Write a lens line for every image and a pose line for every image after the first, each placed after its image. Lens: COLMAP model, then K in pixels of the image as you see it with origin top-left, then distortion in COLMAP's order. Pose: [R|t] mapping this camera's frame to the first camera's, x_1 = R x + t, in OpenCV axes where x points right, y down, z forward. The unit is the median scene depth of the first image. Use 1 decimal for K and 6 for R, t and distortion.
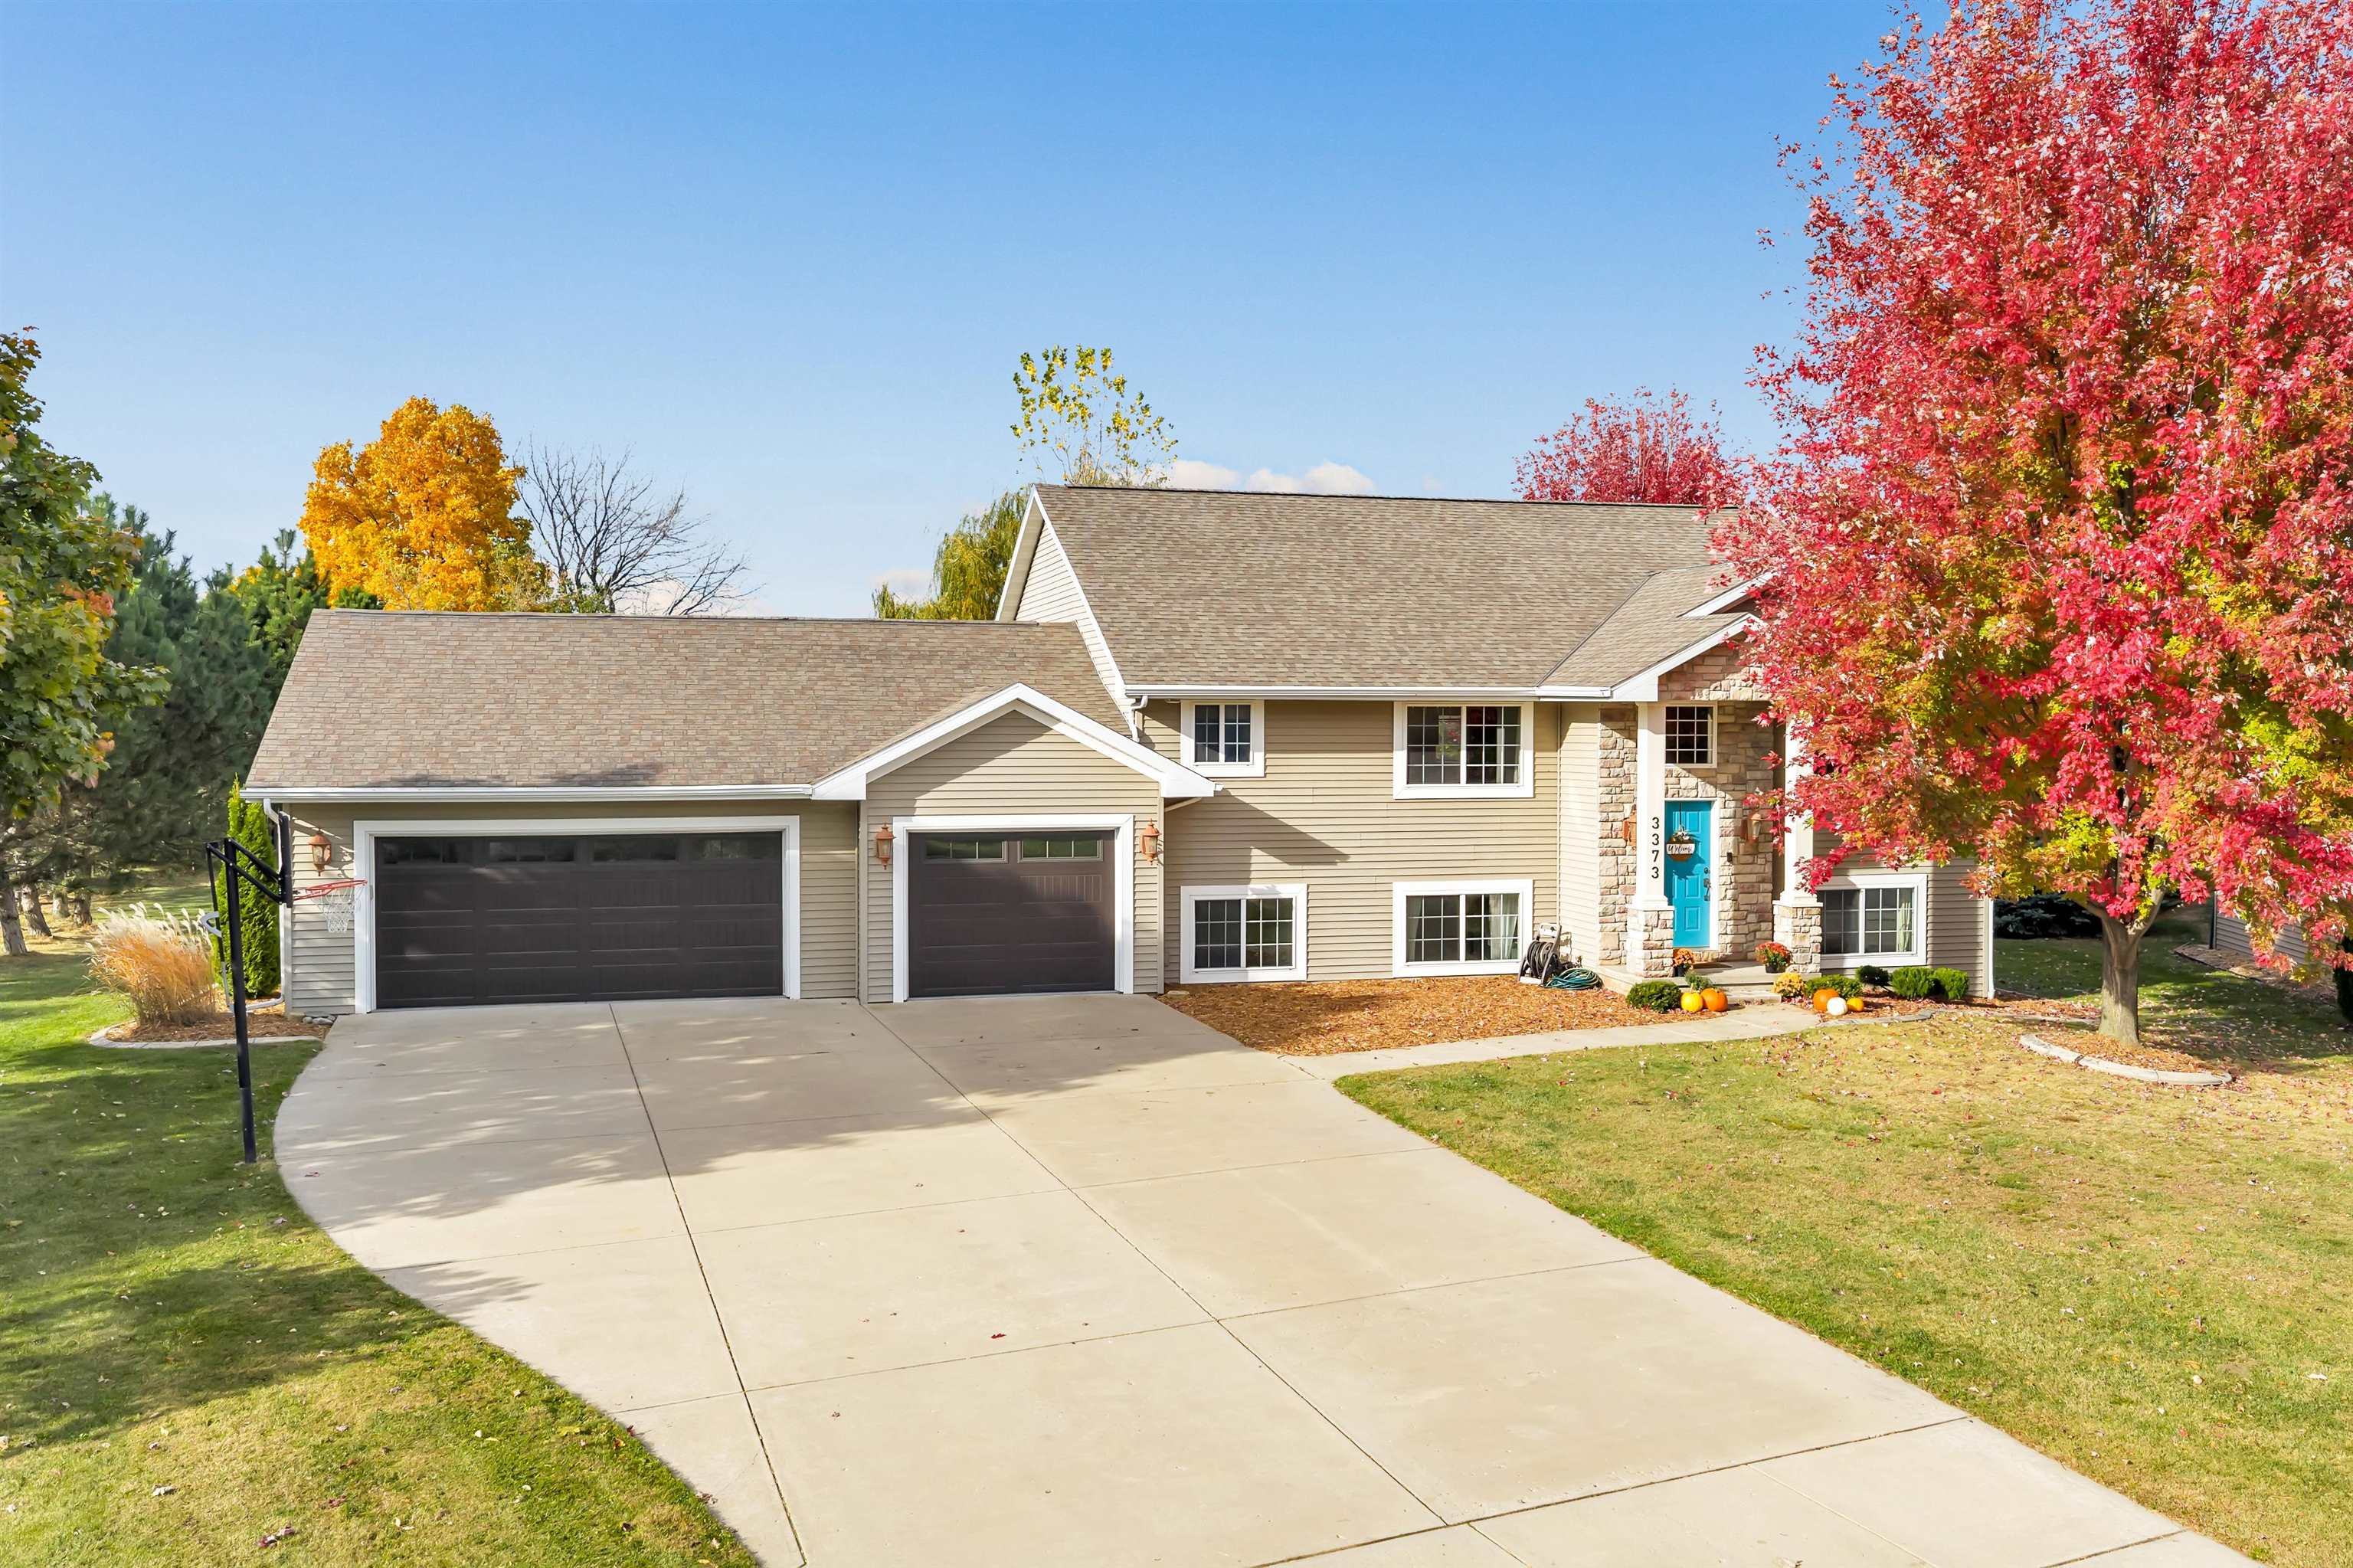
lens RADIAL K [[1959.2, 0, 1185.9], [0, 1959.2, 783.9], [0, 0, 1]] dist [0.006809, -0.020204]
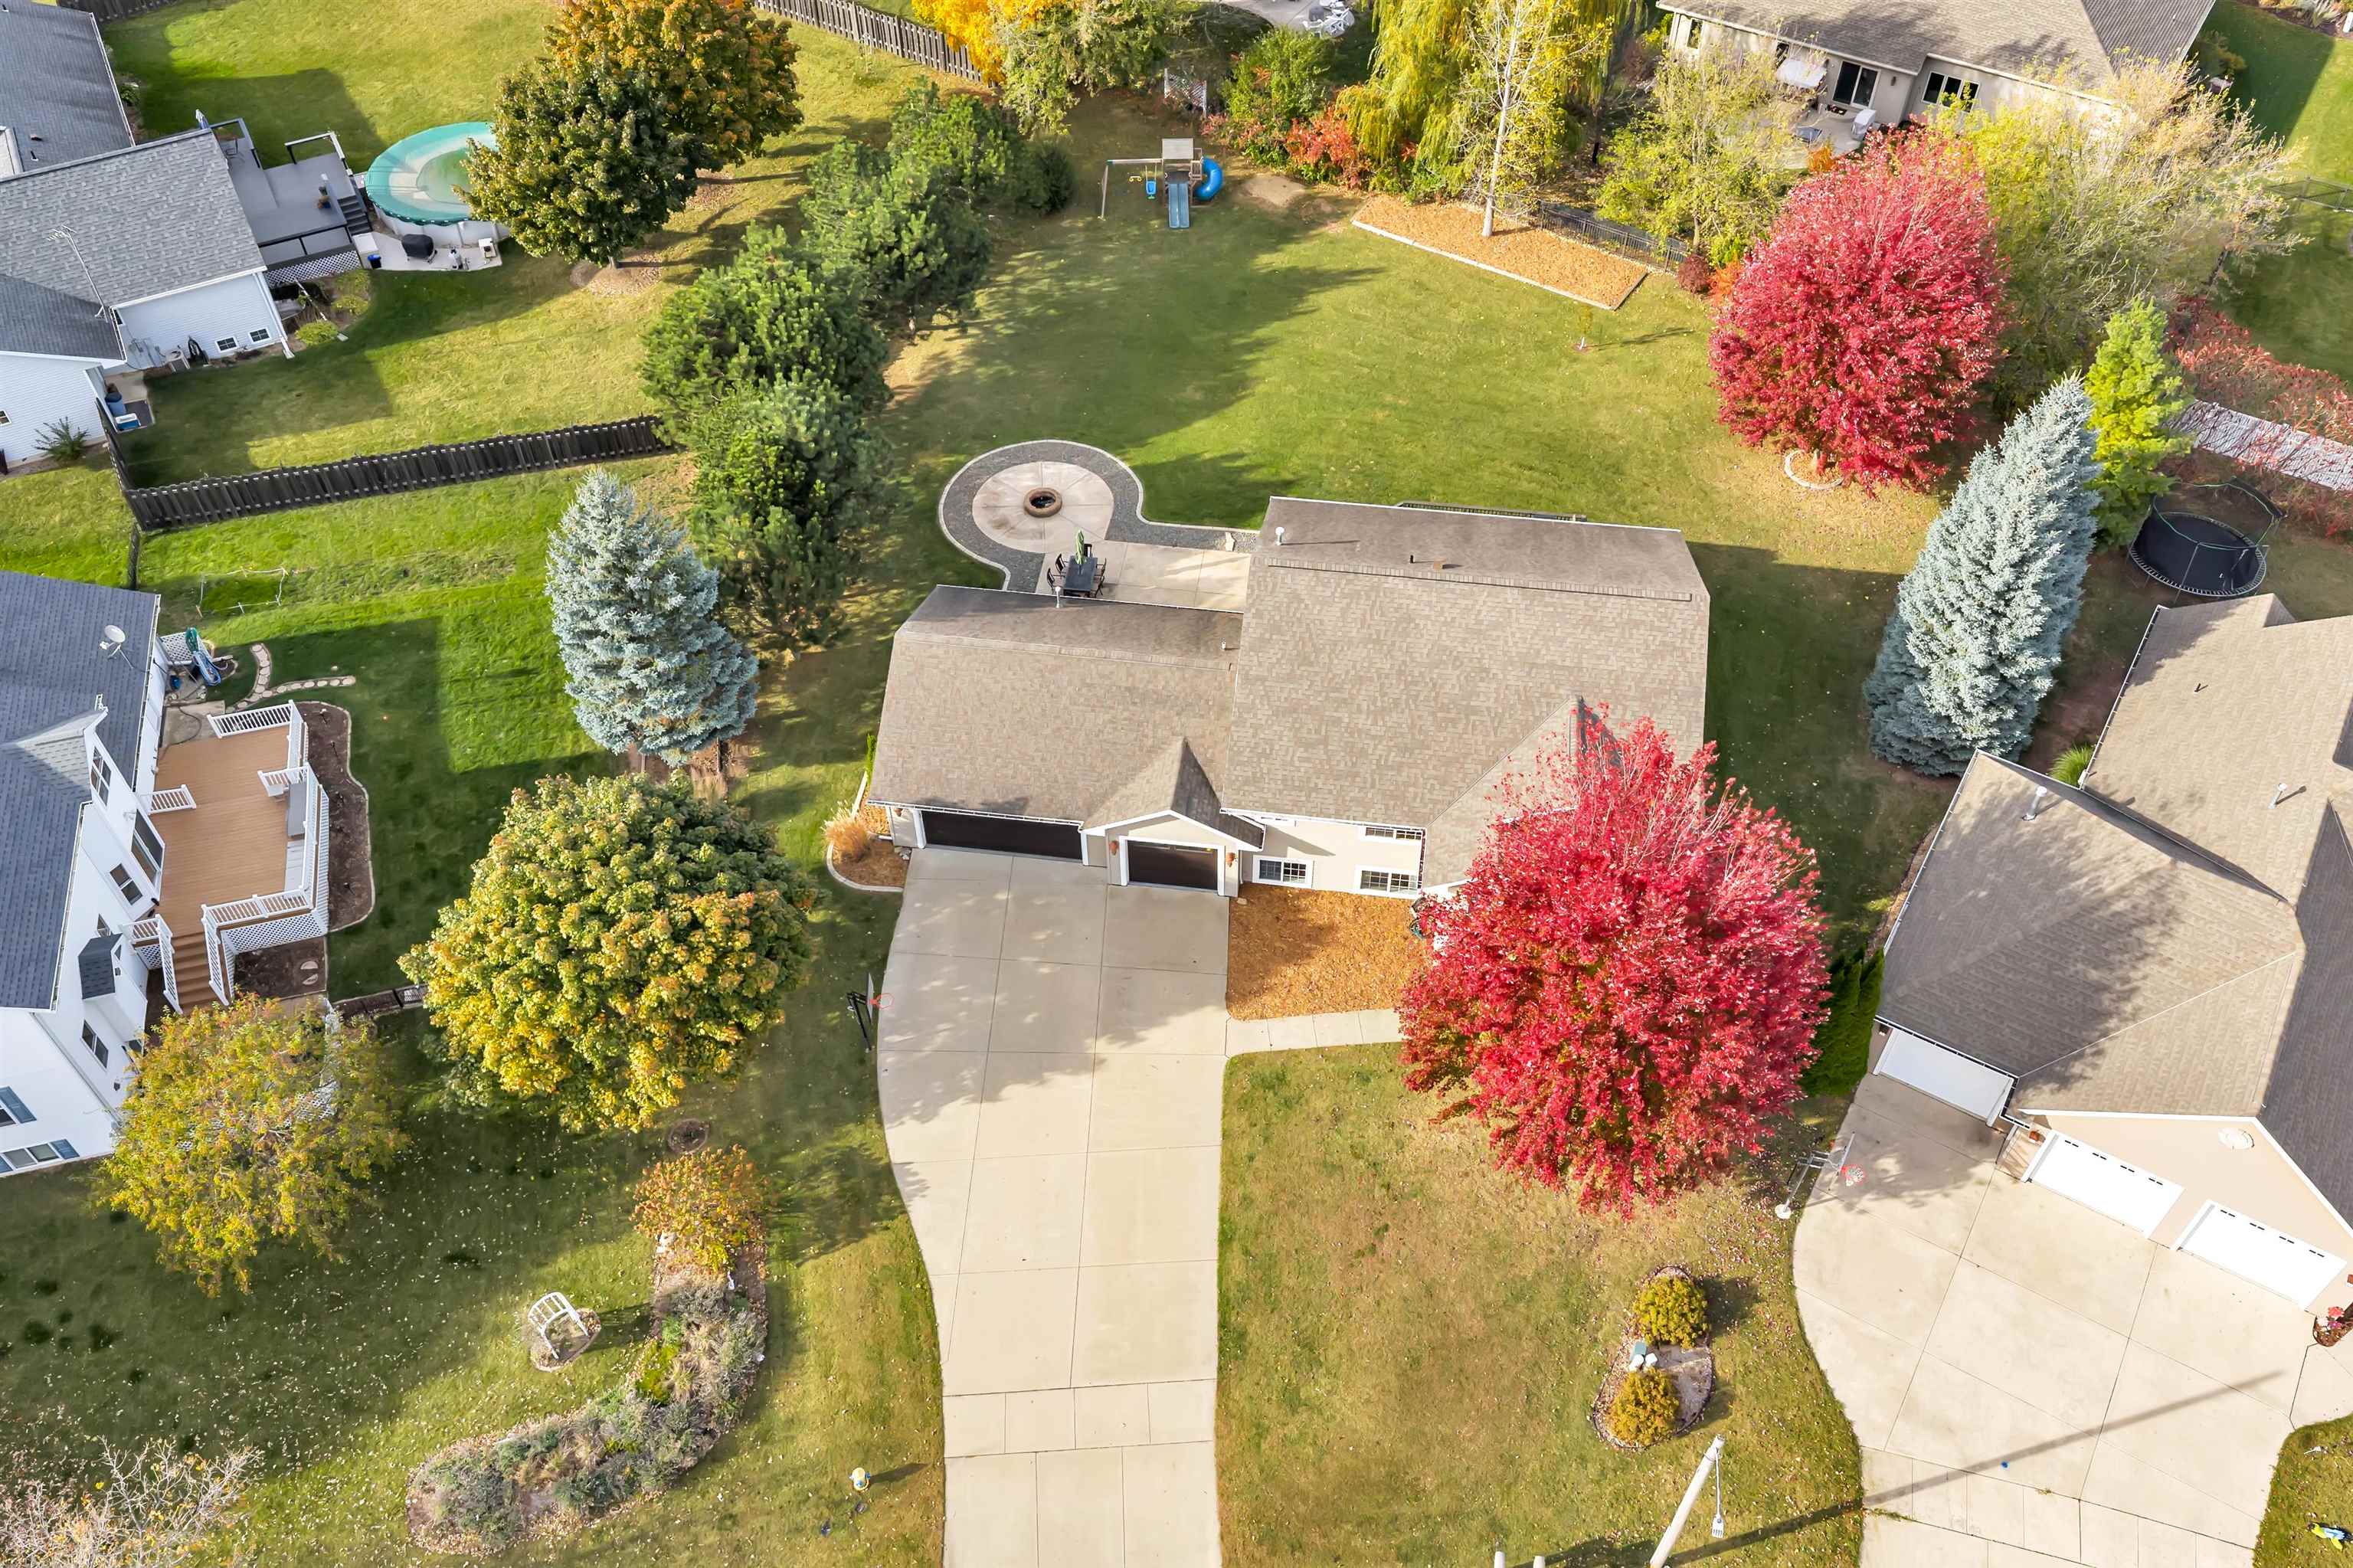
lens RADIAL K [[1959.2, 0, 1184.7], [0, 1959.2, 770.8], [0, 0, 1]] dist [0.006809, -0.020204]
pose [[0.924413, 0.276361, -0.262841, 0.479625], [0.002129, 0.685410, 0.728154, -1.618858], [0.381387, -0.673675, 0.633013, -0.366713]]
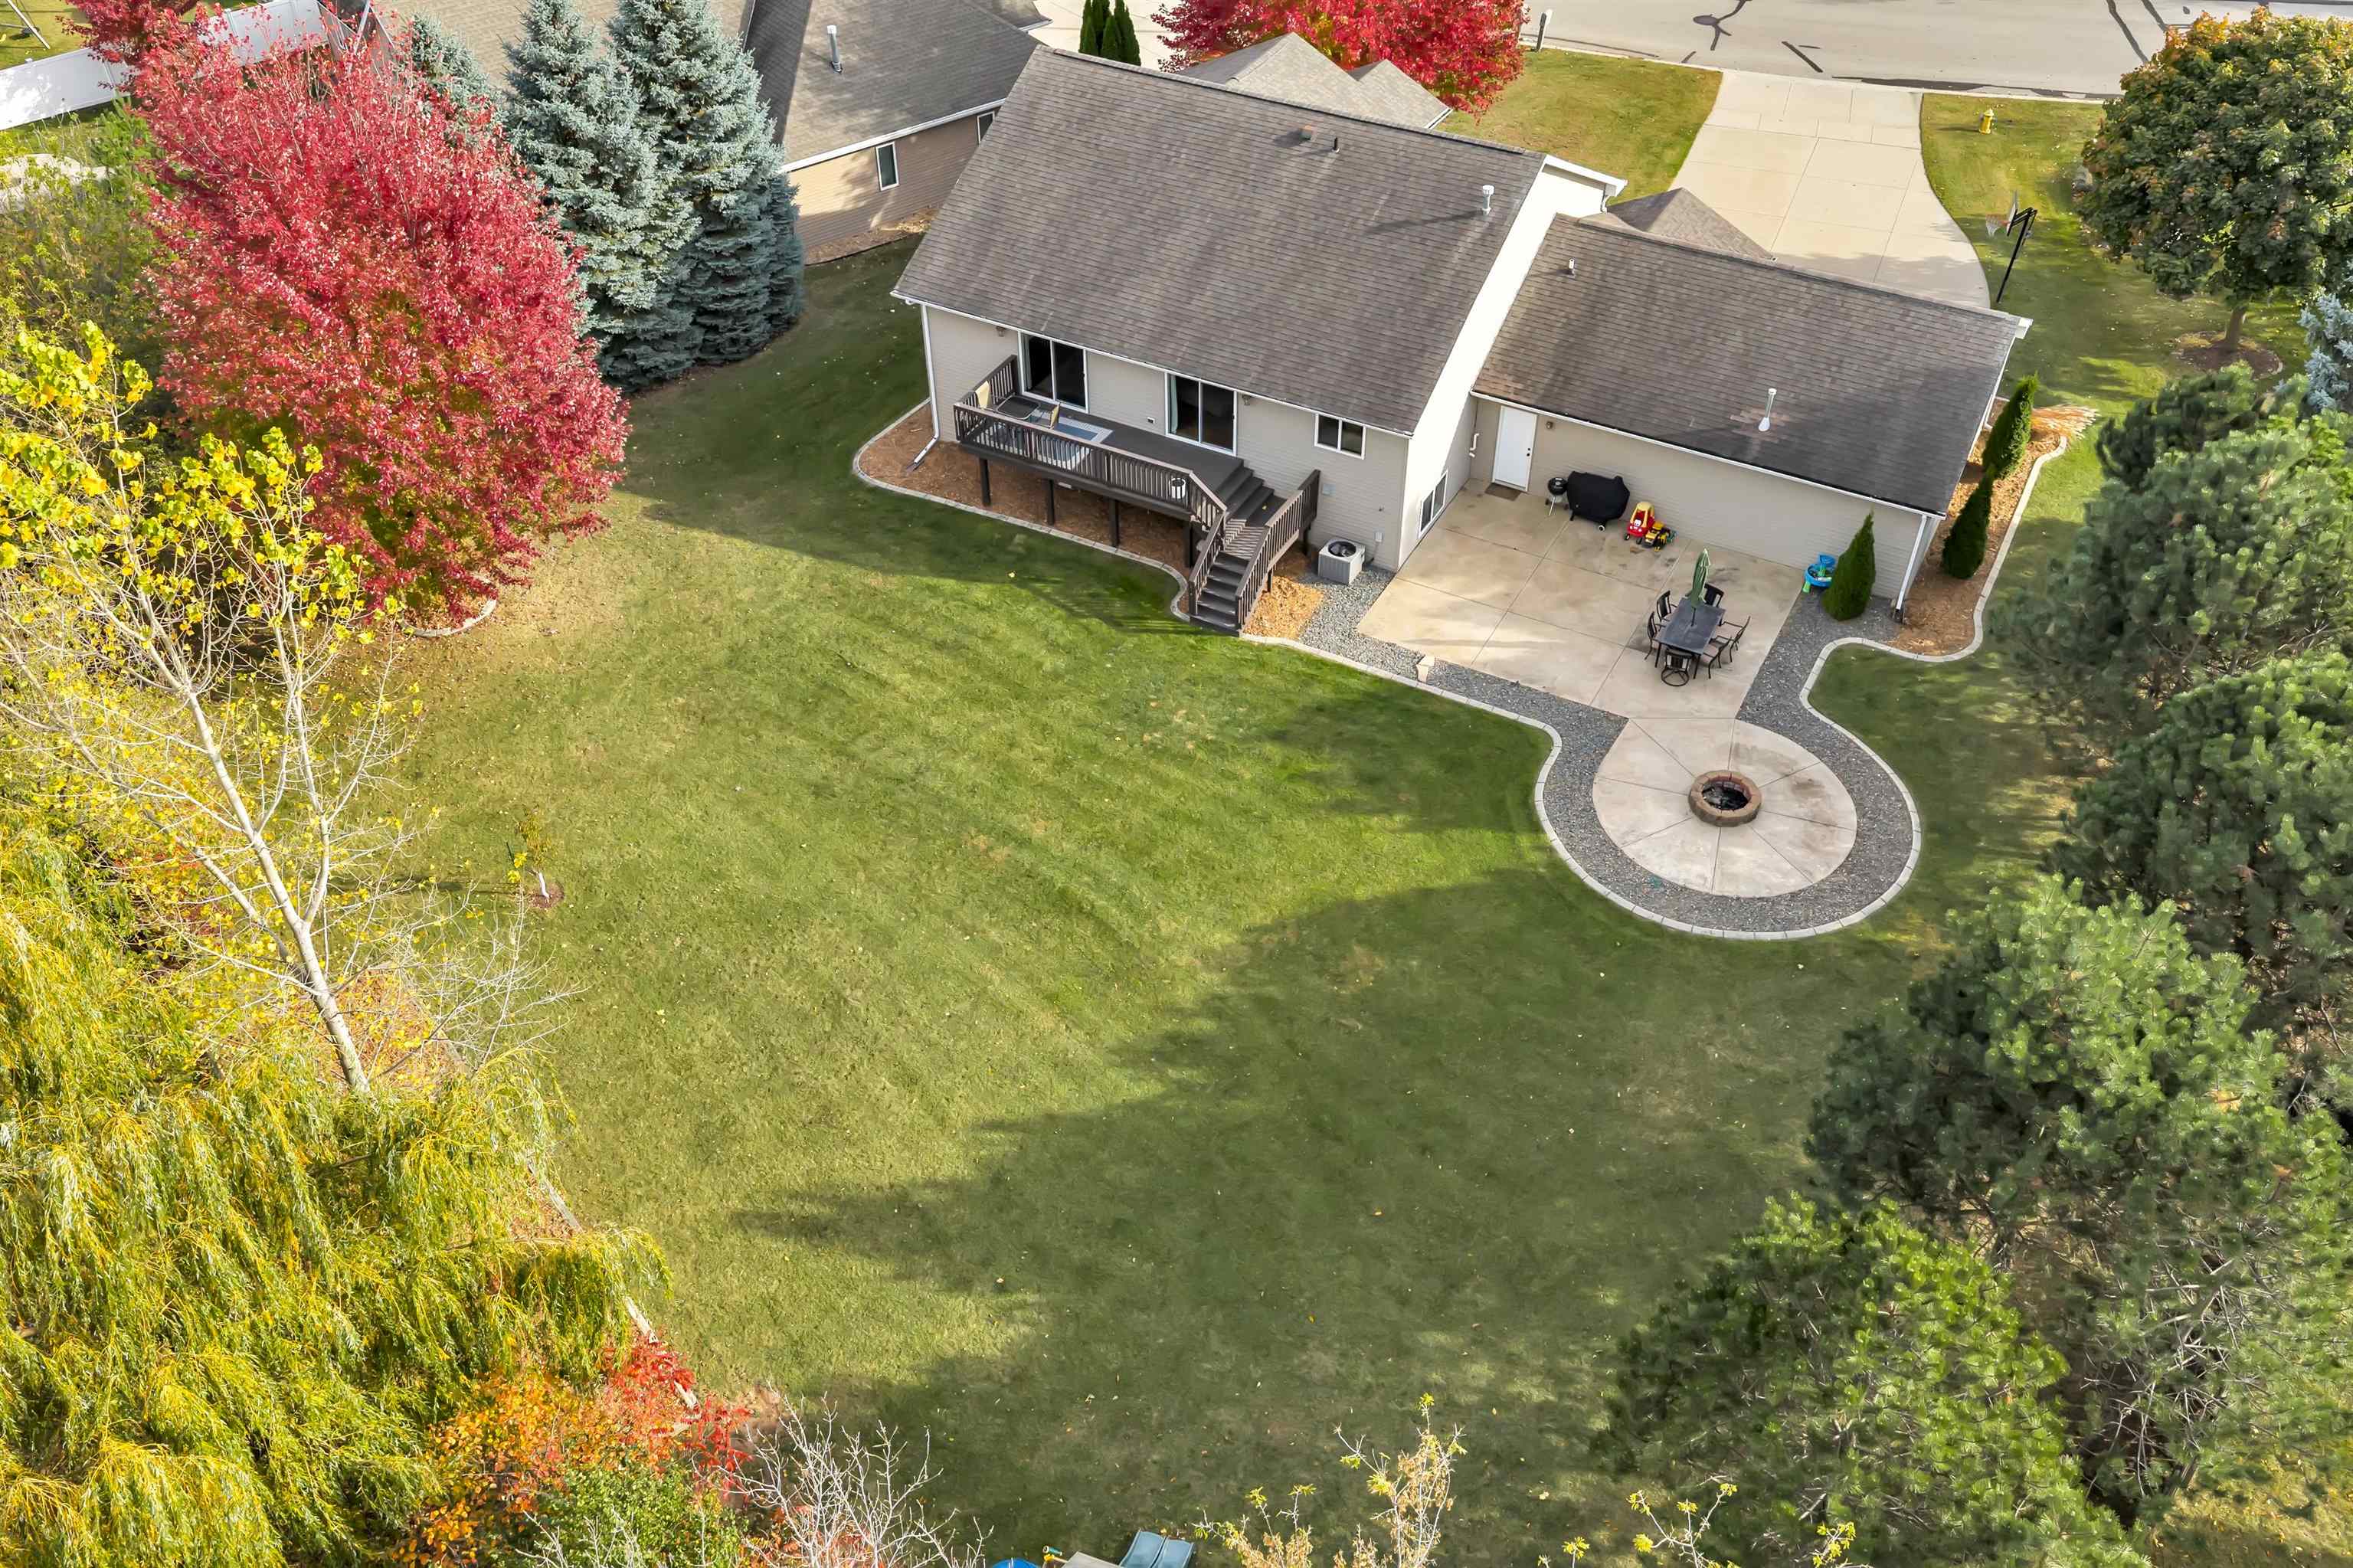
lens RADIAL K [[1959.2, 0, 1181.1], [0, 1959.2, 779.3], [0, 0, 1]] dist [0.006809, -0.020204]
pose [[-0.729018, -0.461867, 0.505184, -0.954846], [0.014259, 0.727633, 0.685818, -0.944253], [-0.684346, 0.507177, -0.523872, 2.566445]]
